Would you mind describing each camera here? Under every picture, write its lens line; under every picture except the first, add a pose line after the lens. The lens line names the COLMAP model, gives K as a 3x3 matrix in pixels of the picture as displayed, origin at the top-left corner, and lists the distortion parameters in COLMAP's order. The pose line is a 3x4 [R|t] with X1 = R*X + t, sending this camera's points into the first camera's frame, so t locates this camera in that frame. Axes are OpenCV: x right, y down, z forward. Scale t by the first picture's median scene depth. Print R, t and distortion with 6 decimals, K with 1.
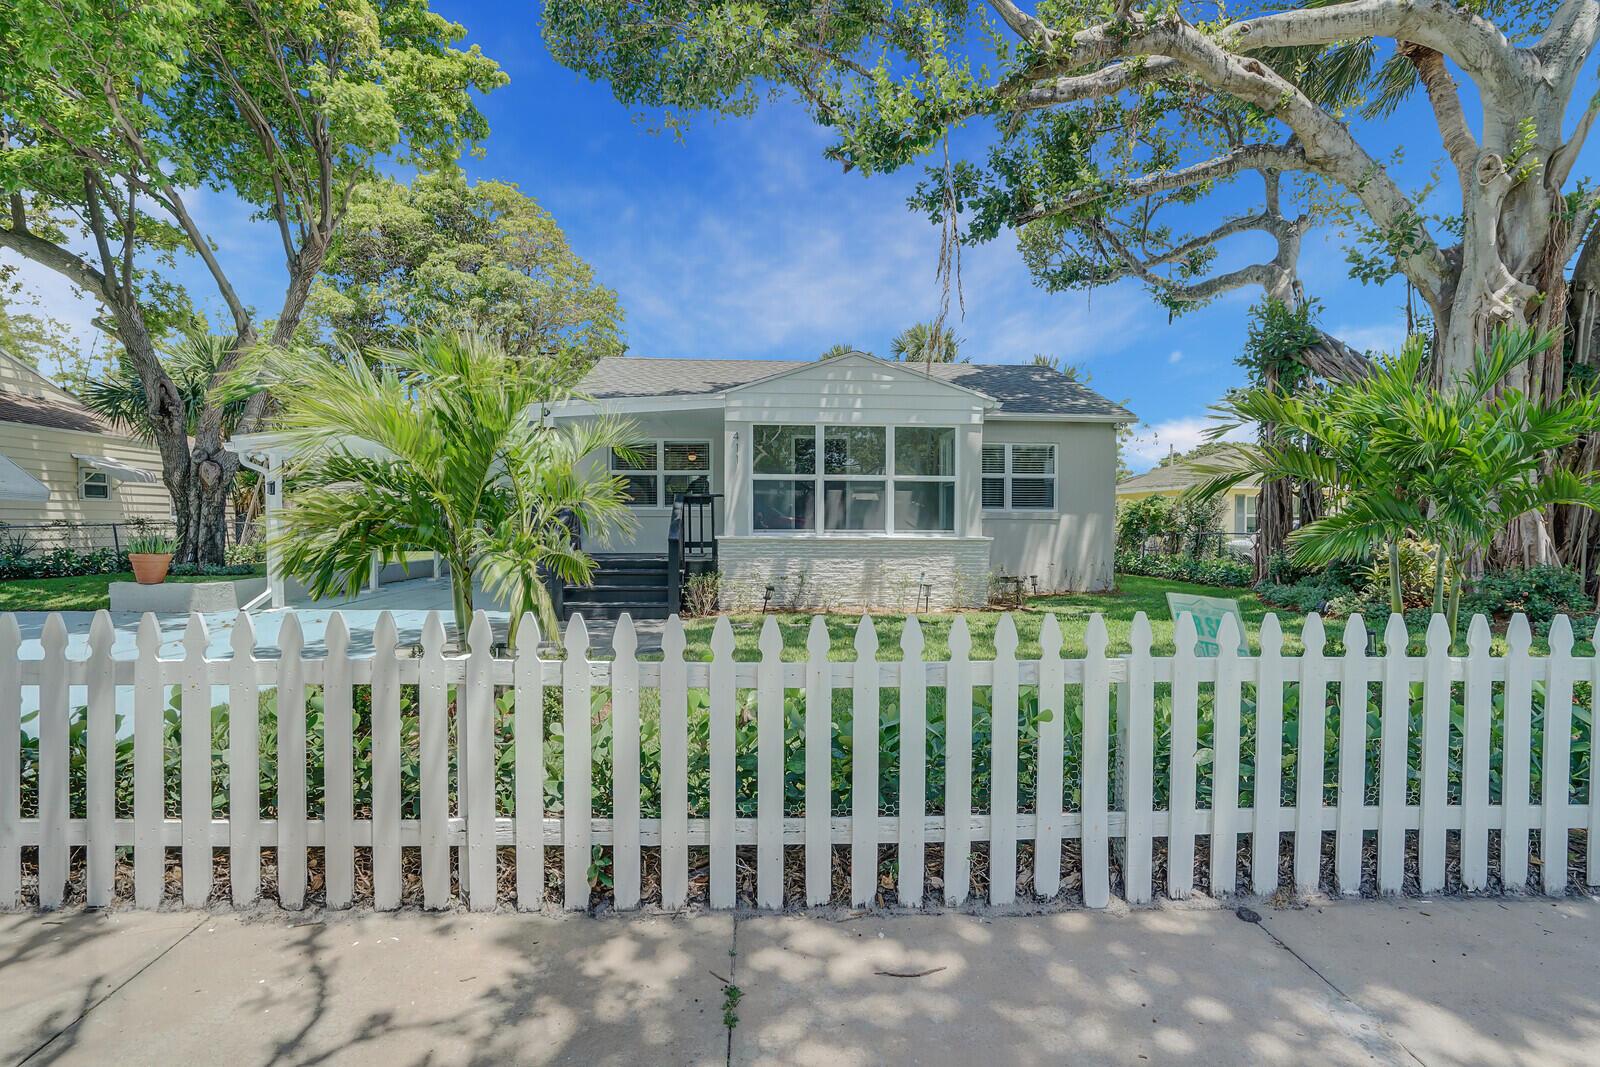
lens RADIAL K [[753.4, 0, 800.0], [0, 753.4, 533.5], [0, 0, 1]] dist [-0.070402, 0.028982]
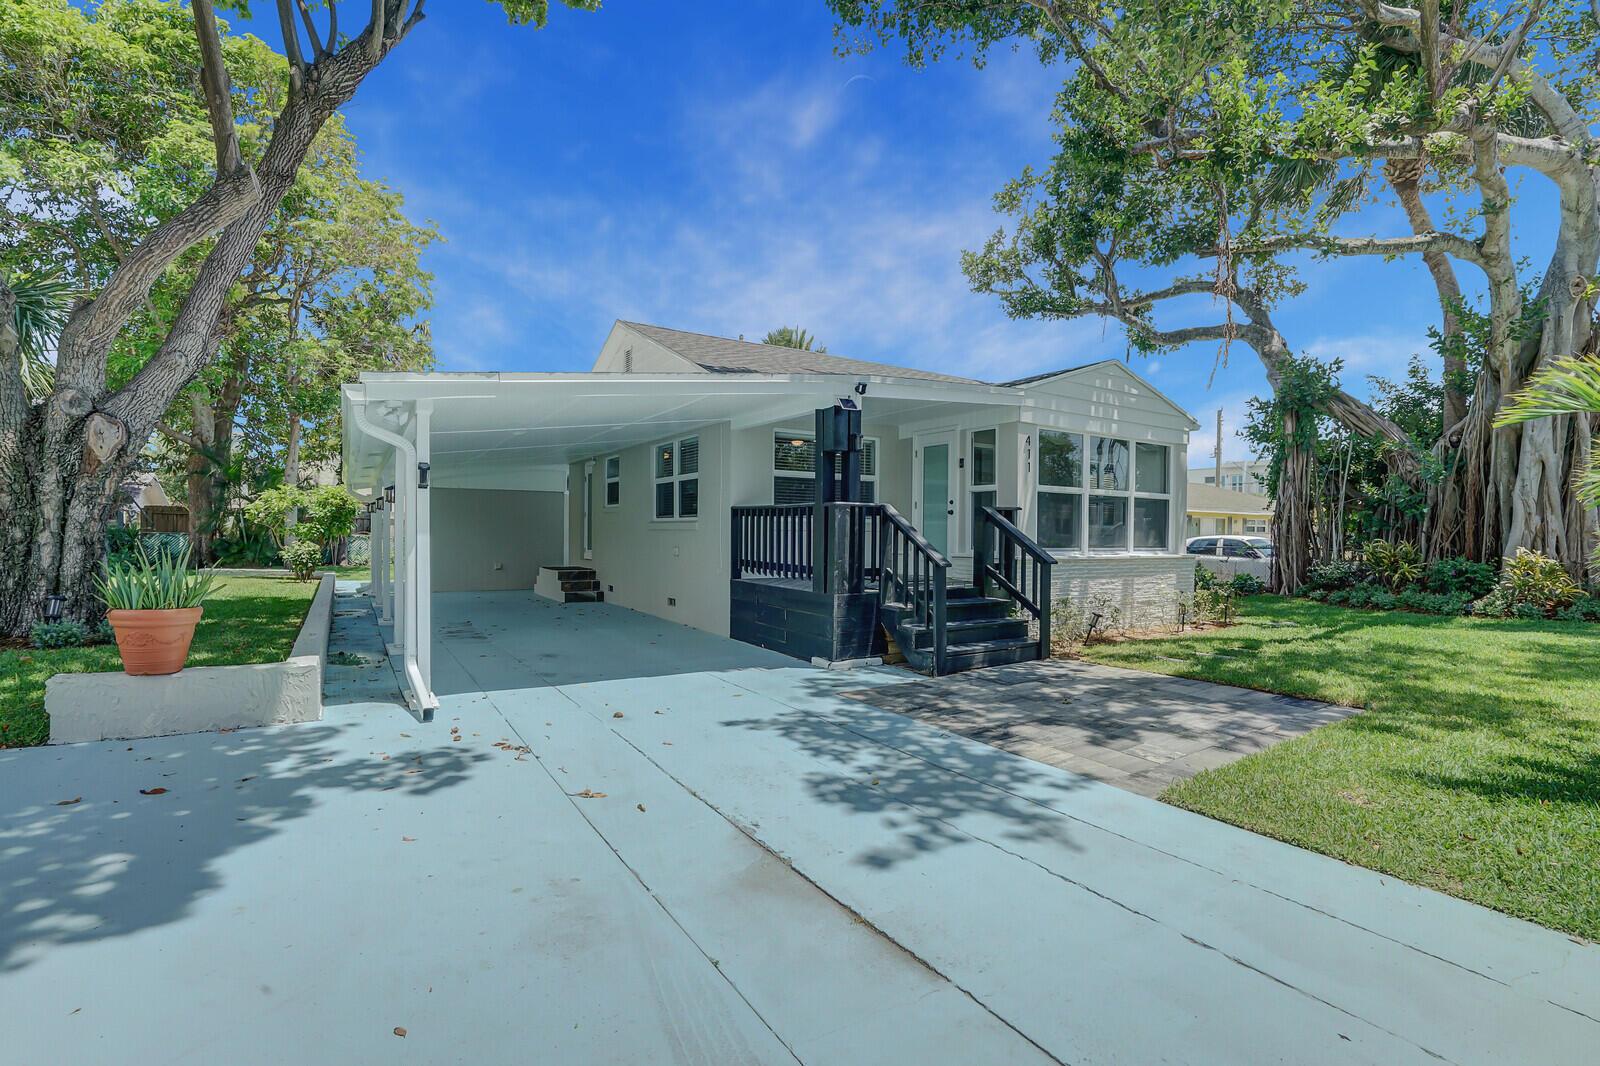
lens RADIAL K [[753.4, 0, 800.0], [0, 753.4, 533.0], [0, 0, 1]] dist [-0.070402, 0.028982]
pose [[0.874236, 0.005257, 0.485473, -0.719043], [0.000075, 0.999940, -0.010962, -0.013599], [-0.485501, 0.009620, 0.874183, 0.371402]]
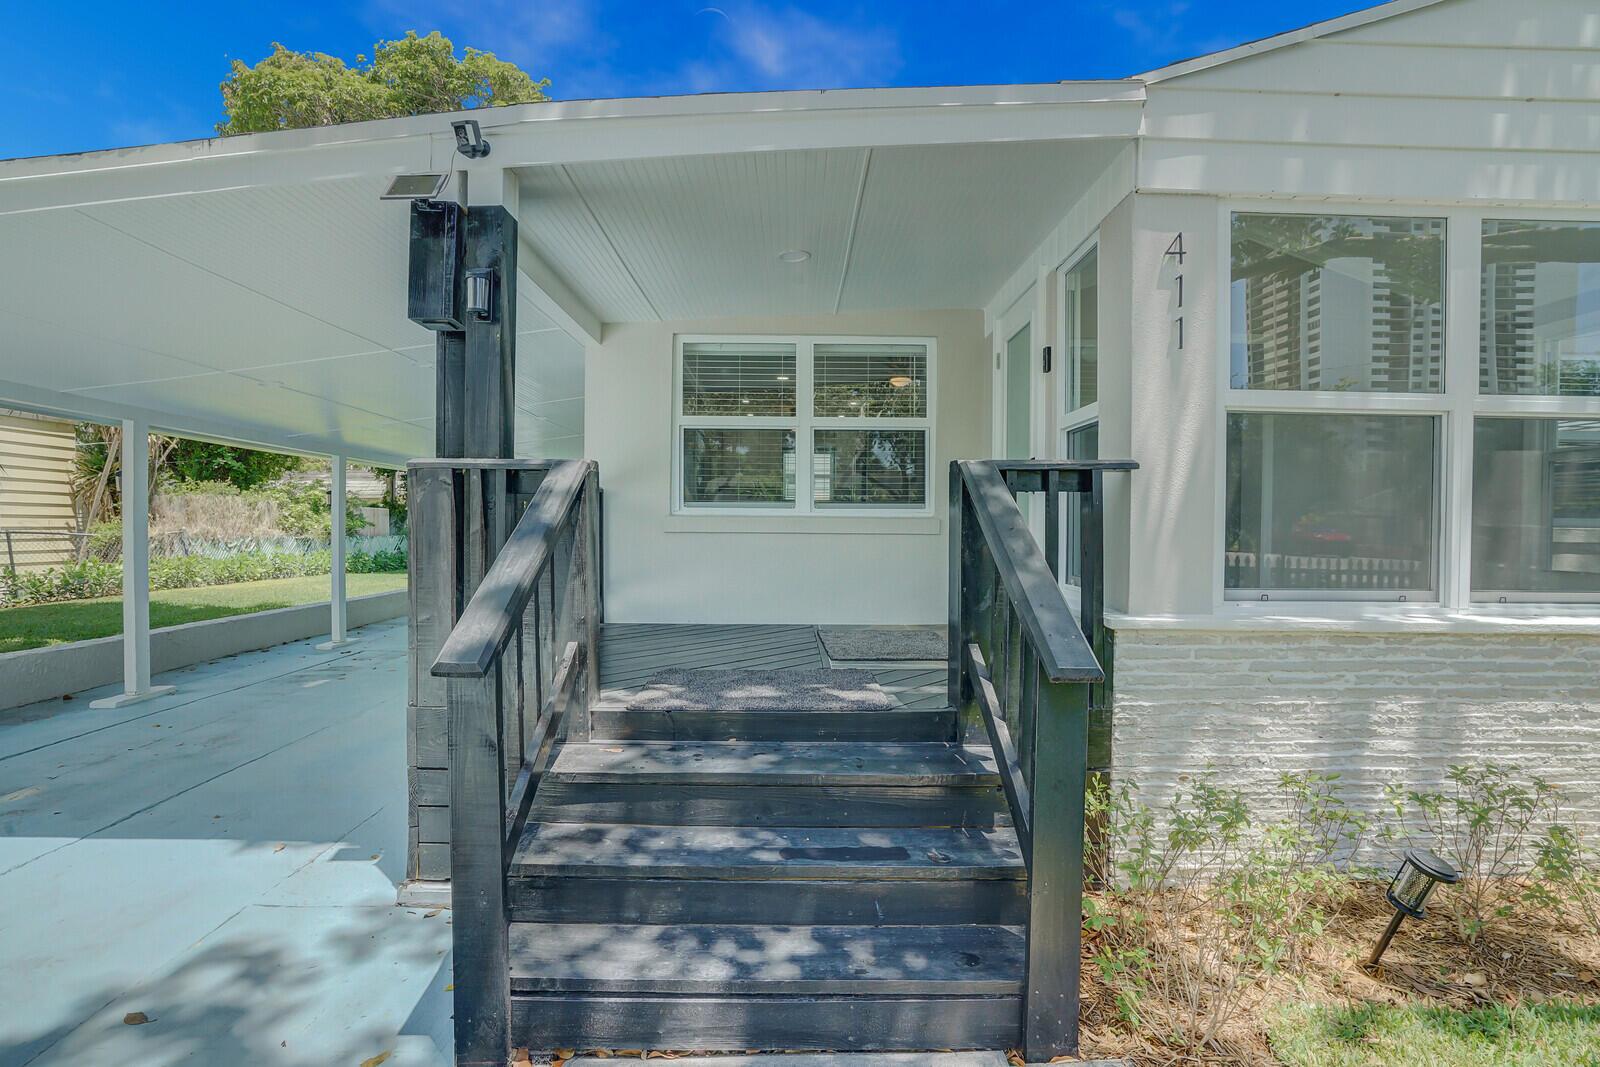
lens RADIAL K [[753.4, 0, 800.0], [0, 753.4, 533.5], [0, 0, 1]] dist [-0.070402, 0.028982]
pose [[0.999278, 0.003241, -0.037856, -0.207877], [-0.003662, 0.999932, -0.011048, -0.023378], [0.037818, 0.011178, 0.999222, 0.719628]]
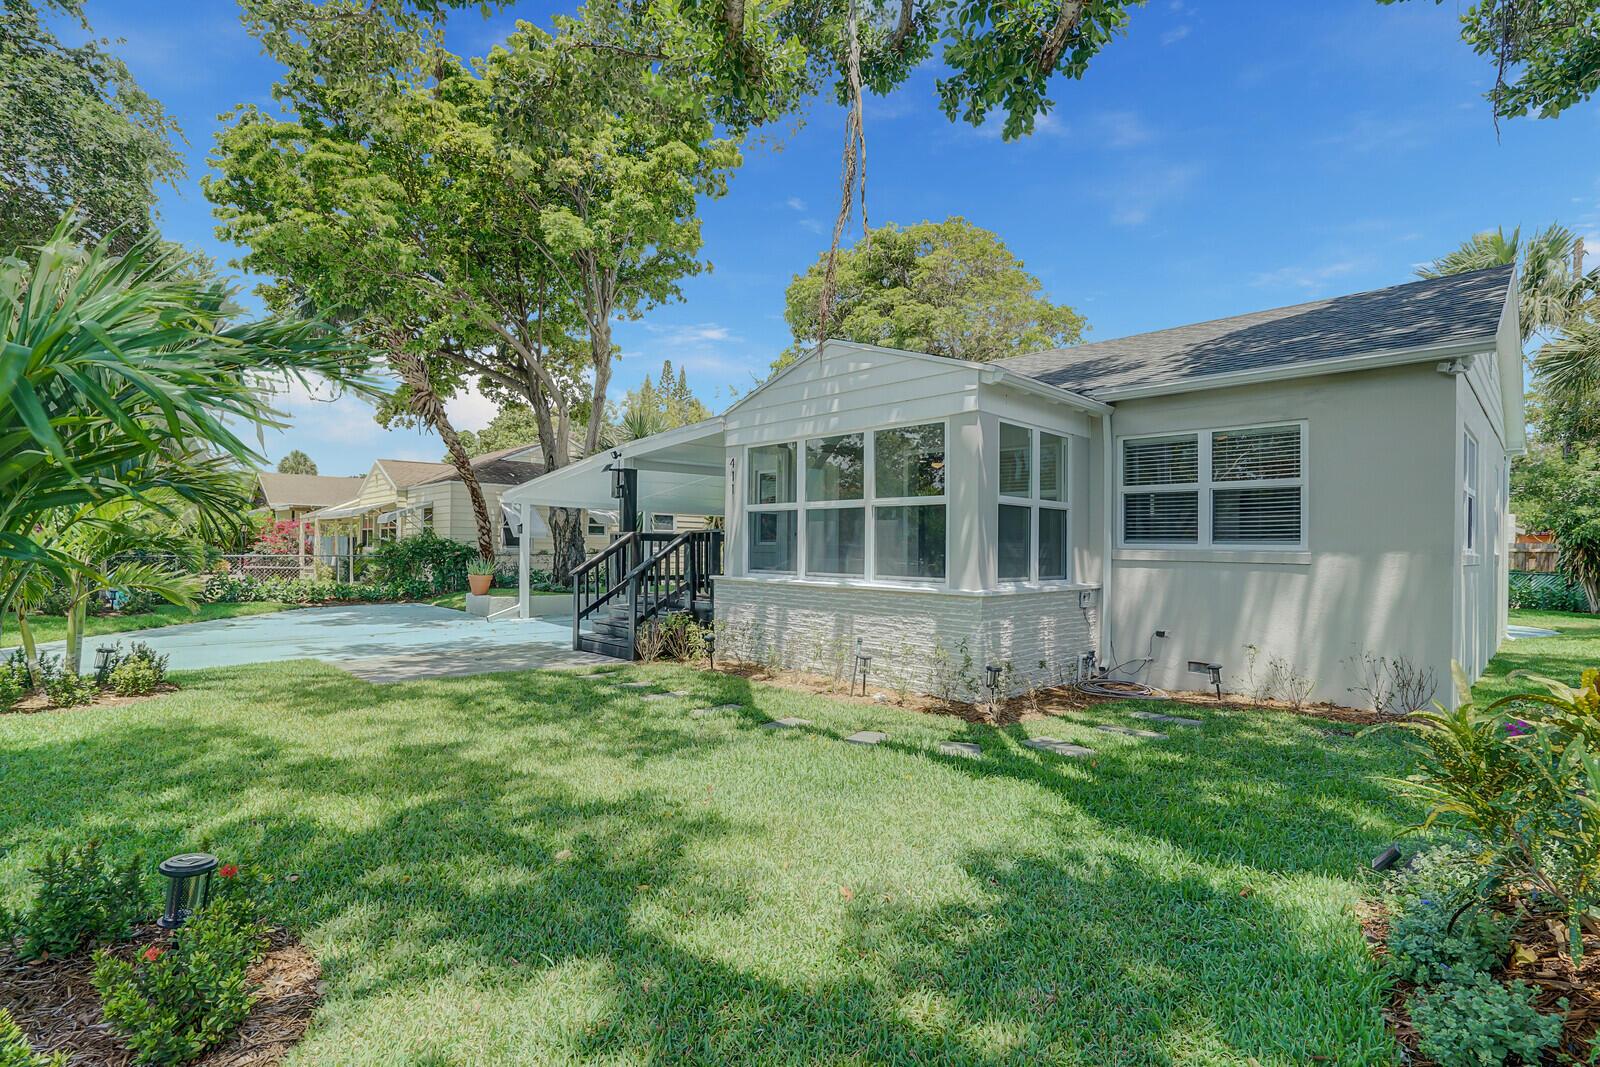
lens RADIAL K [[753.4, 0, 800.0], [0, 753.4, 533.5], [0, 0, 1]] dist [-0.070402, 0.028982]
pose [[0.669296, -0.010957, -0.742915, 0.607105], [-0.020524, 0.999237, -0.033227, -0.019326], [0.742712, 0.037486, 0.668560, 0.470306]]
